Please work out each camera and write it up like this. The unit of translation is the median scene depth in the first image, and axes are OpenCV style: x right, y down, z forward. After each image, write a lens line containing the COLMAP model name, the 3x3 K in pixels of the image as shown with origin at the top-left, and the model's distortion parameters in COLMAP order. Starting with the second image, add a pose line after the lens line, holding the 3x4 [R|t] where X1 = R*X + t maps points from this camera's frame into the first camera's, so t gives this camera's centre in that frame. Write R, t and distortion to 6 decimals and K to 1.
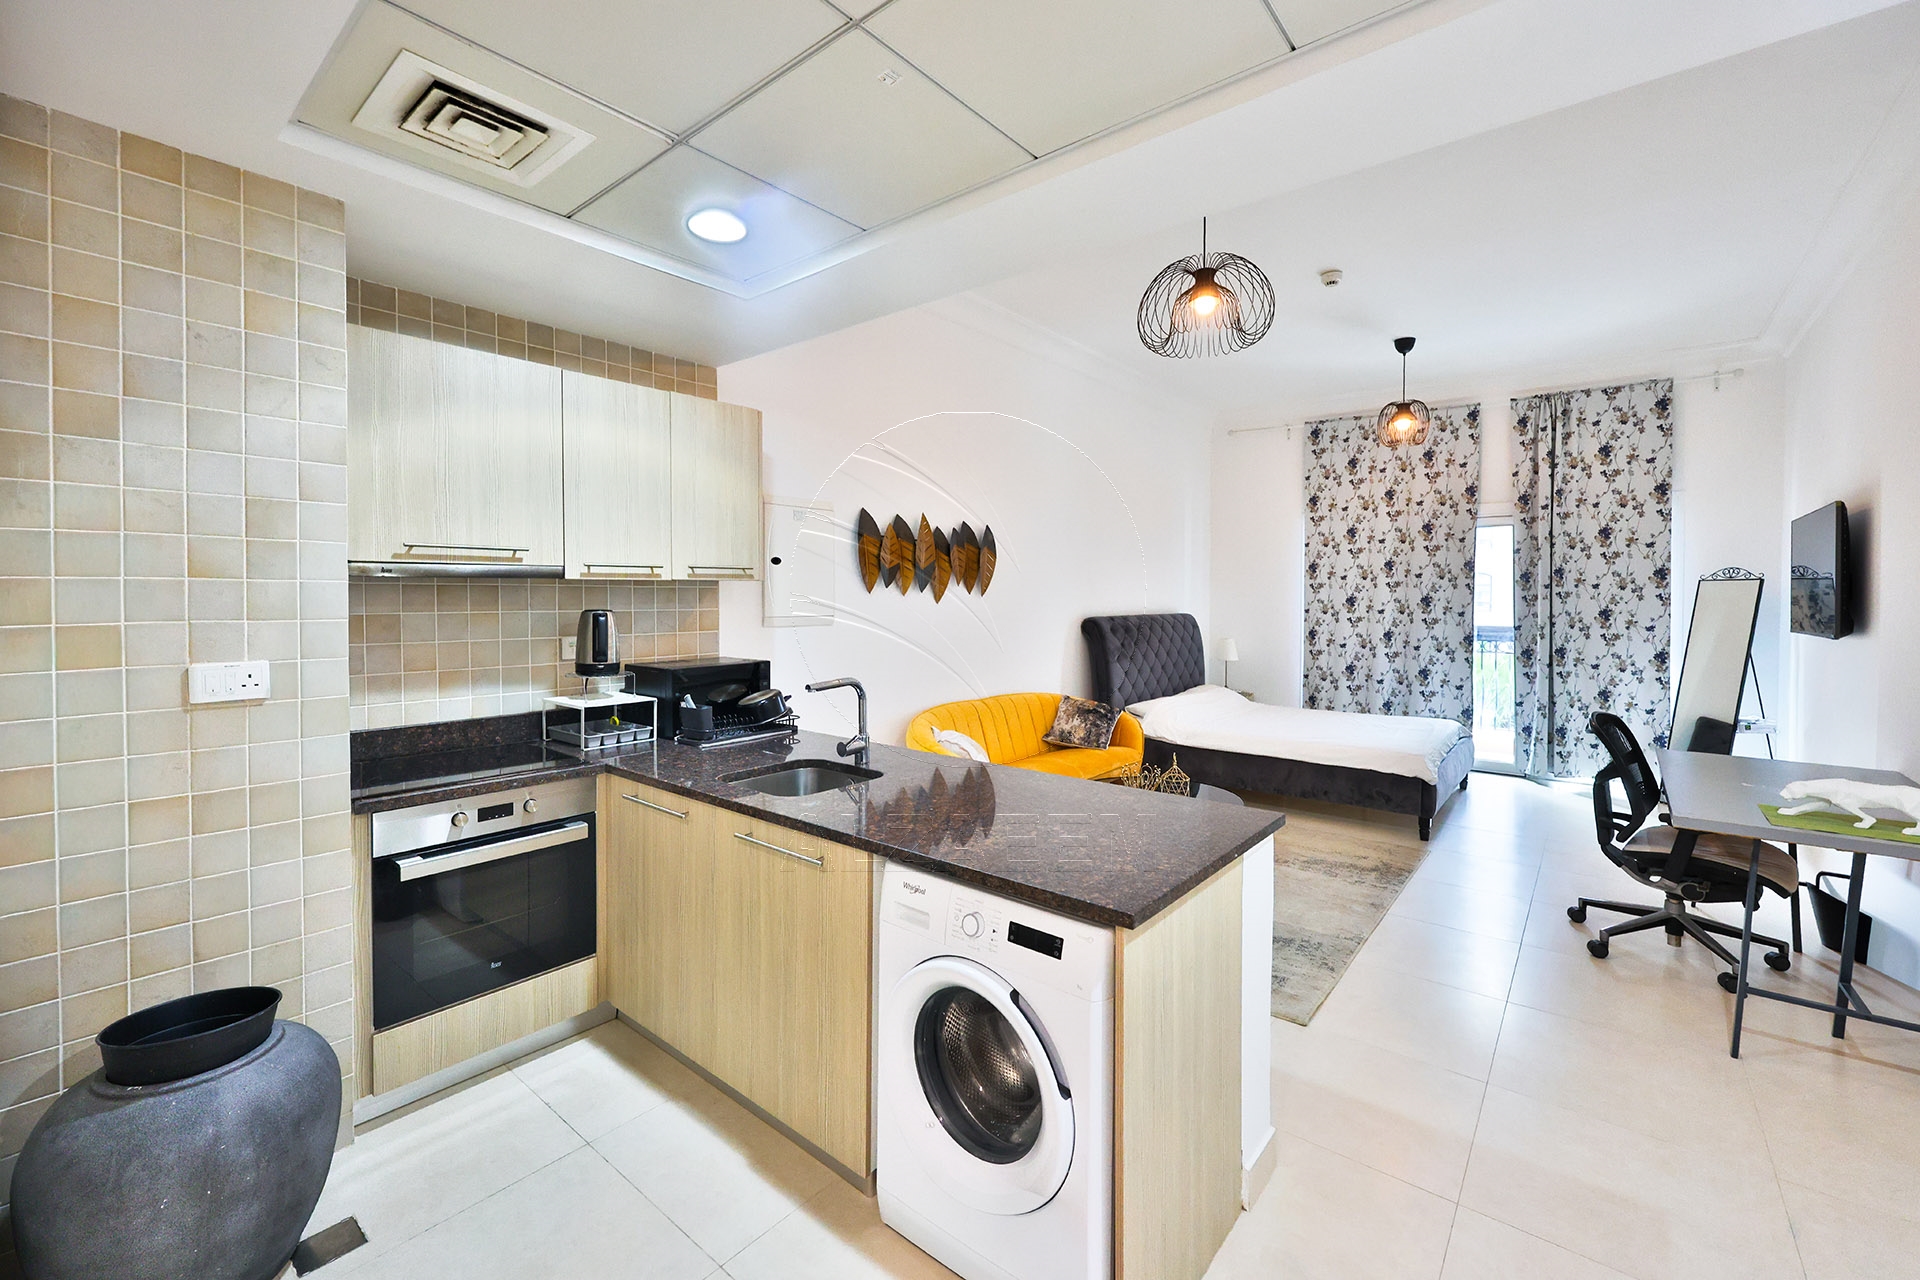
lens RADIAL K [[774.4, 0, 958.6], [0, 774.4, 610.7], [0, 0, 1]] dist [0.001075, -0.000297]
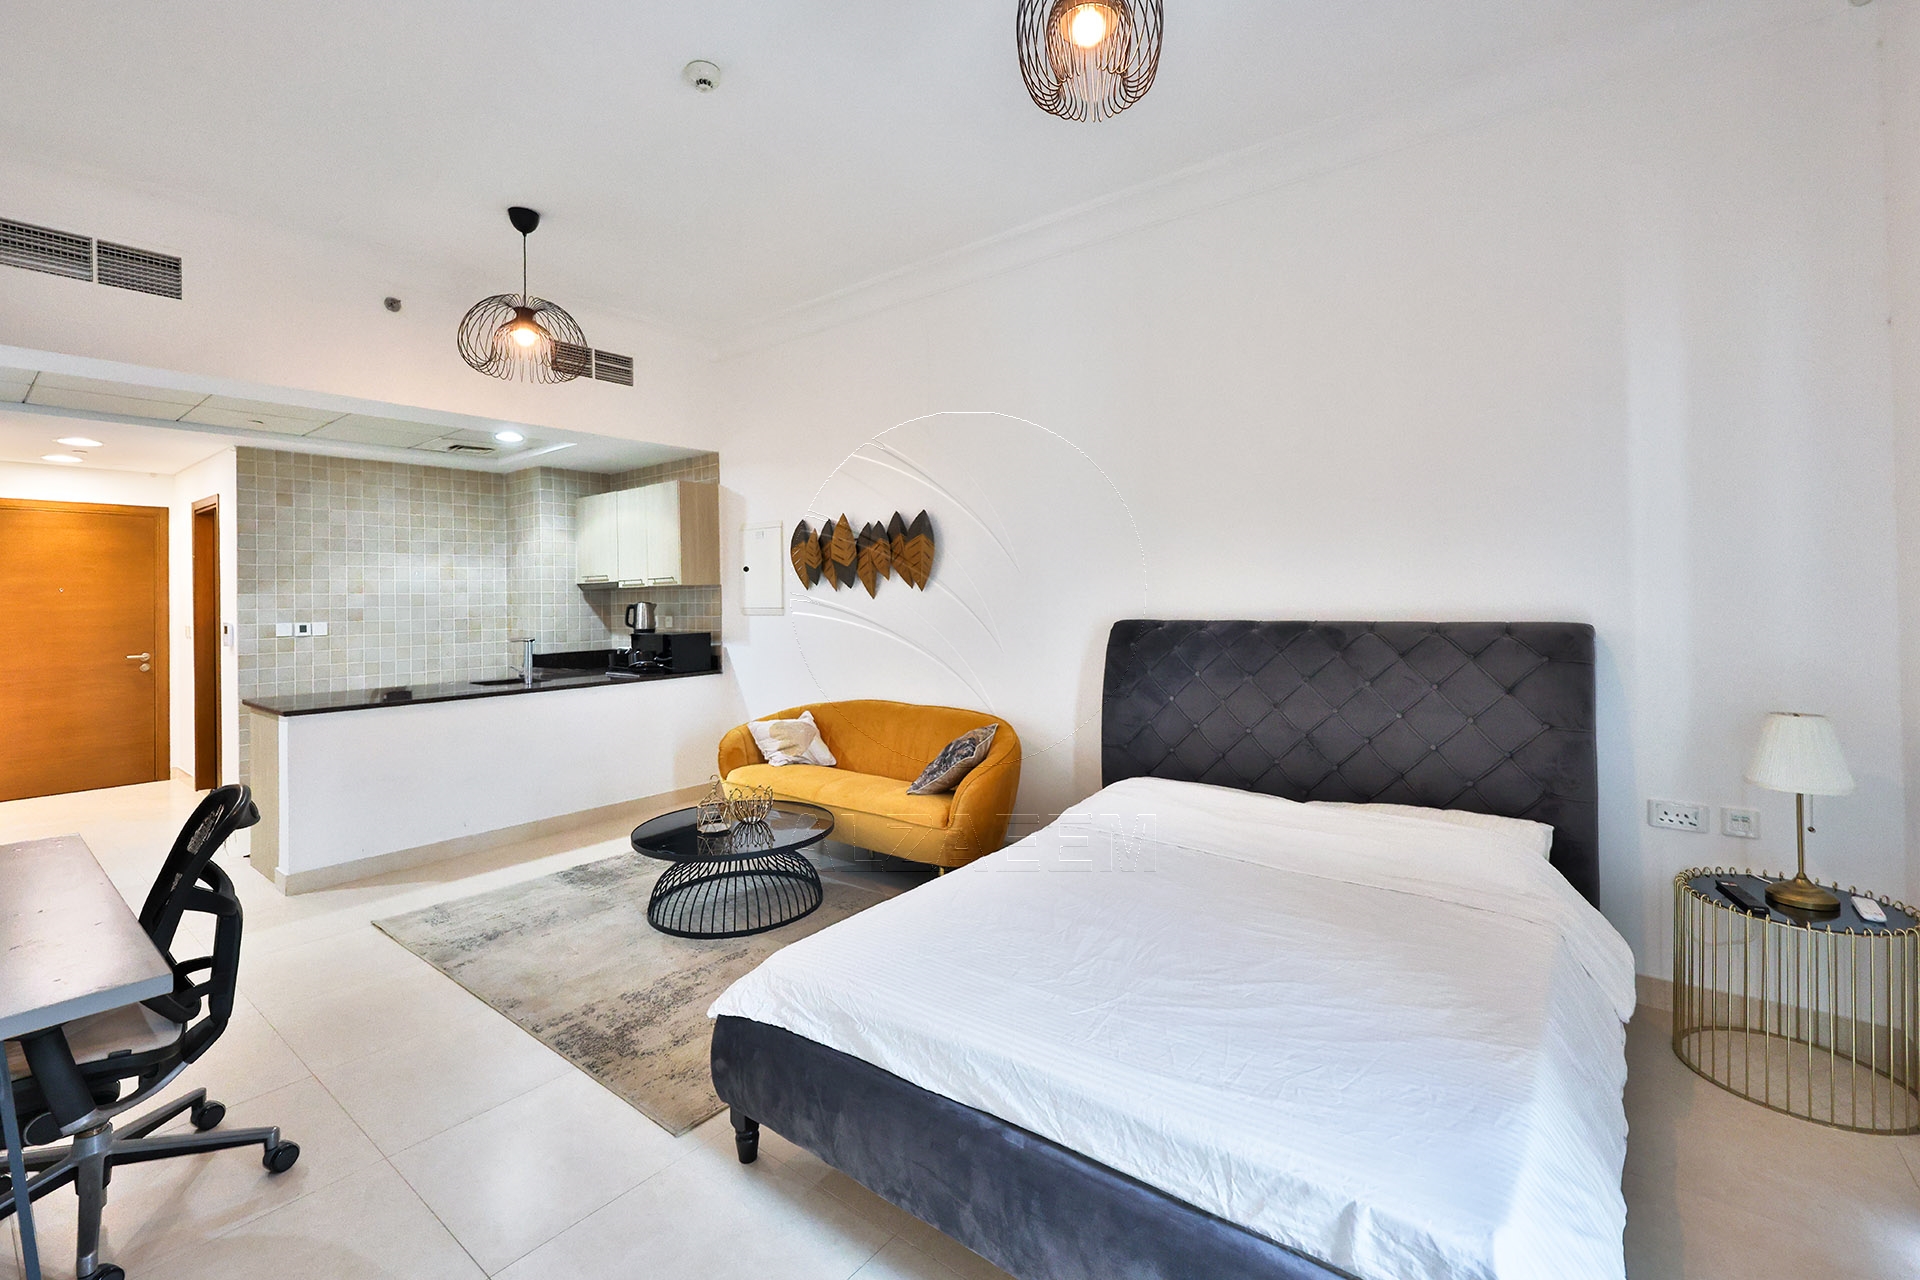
lens RADIAL K [[809.6, 0, 967.6], [0, 809.6, 601.7], [0, 0, 1]] dist [0.000488, -0.000342]
pose [[0.040423, 0.004045, -0.999174, 0.843641], [-0.005572, 0.999977, 0.003823, -0.007871], [0.999167, 0.005413, 0.040445, 0.887400]]
